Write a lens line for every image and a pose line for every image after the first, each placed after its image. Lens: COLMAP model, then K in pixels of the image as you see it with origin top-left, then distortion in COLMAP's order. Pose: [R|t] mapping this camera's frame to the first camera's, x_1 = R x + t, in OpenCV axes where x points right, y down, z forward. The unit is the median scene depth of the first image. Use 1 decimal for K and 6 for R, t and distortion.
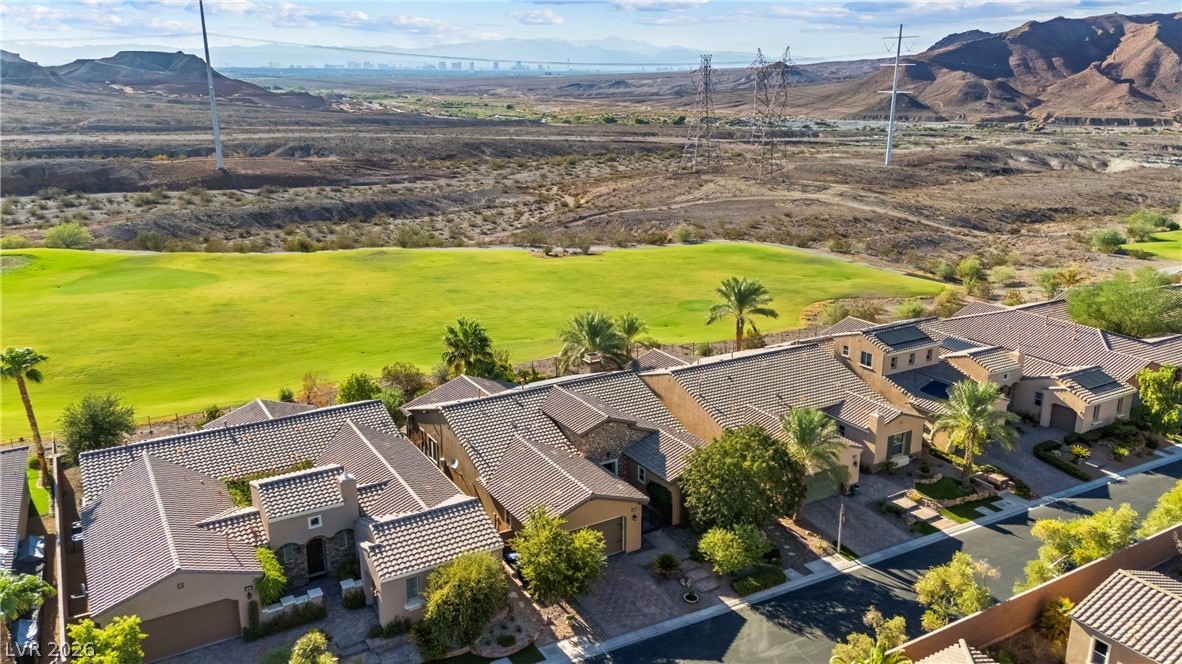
lens RADIAL K [[889.1, 0, 594.9], [0, 889.1, 332.7], [0, 0, 1]] dist [0.059026, -0.051807]
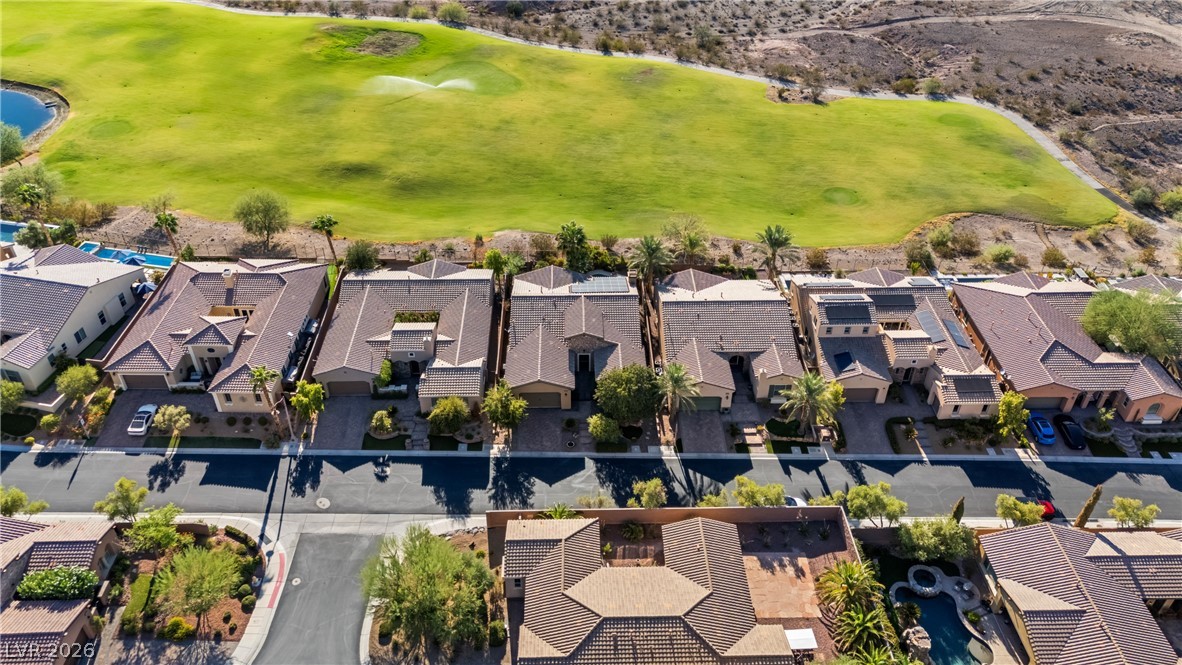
lens RADIAL K [[874.2, 0, 591.0], [0, 874.2, 332.5], [0, 0, 1]] dist [0.087127, -0.101488]
pose [[0.873827, 0.298975, -0.383457, 0.433982], [-0.139698, 0.909742, 0.390965, -0.365763], [0.465736, -0.288068, 0.836724, -0.273553]]
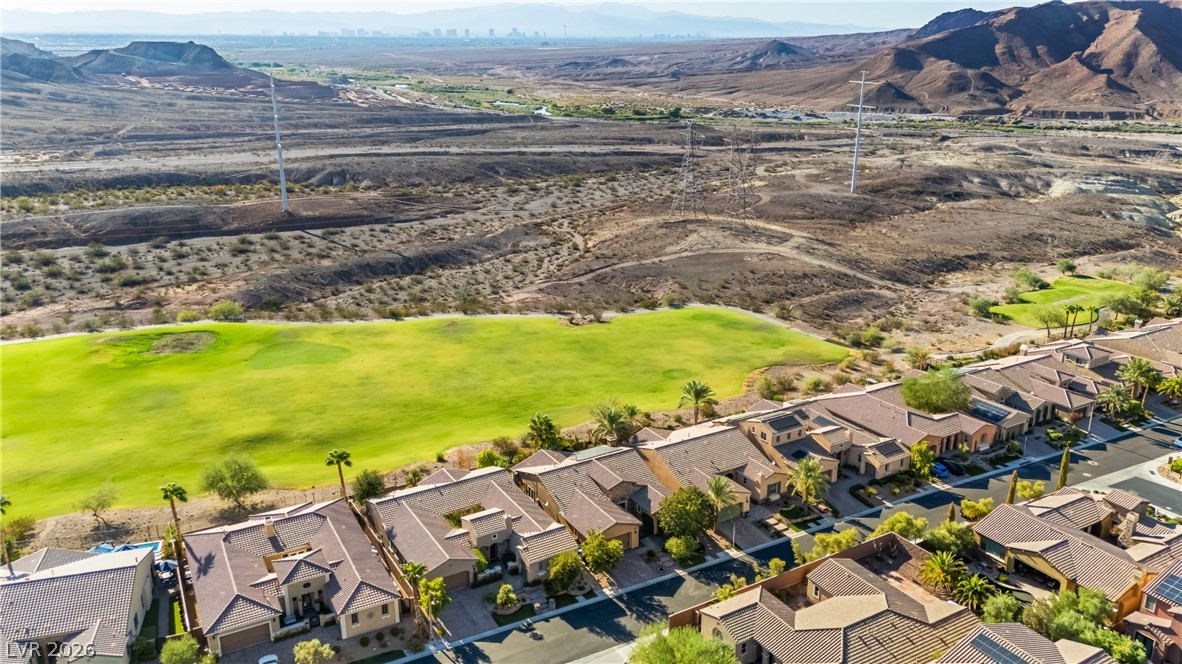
lens RADIAL K [[884.8, 0, 591.7], [0, 884.8, 331.3], [0, 0, 1]] dist [0.068444, -0.061775]
pose [[0.999995, -0.003079, -0.001120, -0.032239], [0.003113, 0.999506, 0.031268, -0.193869], [0.001024, -0.031272, 0.999510, -0.631786]]
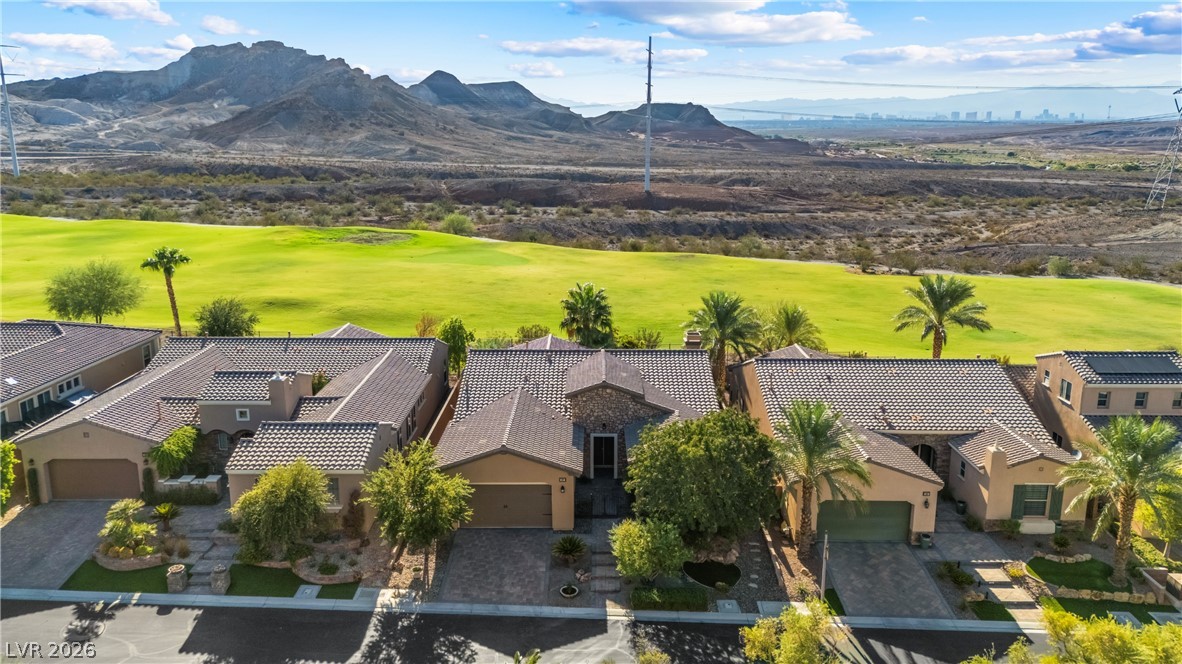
lens RADIAL K [[884.8, 0, 591.7], [0, 884.8, 331.3], [0, 0, 1]] dist [0.068444, -0.061775]
pose [[0.859426, 0.115701, -0.497996, 0.268587], [-0.142253, 0.989708, -0.015555, 0.039338], [0.491071, 0.084209, 0.867040, 0.156589]]
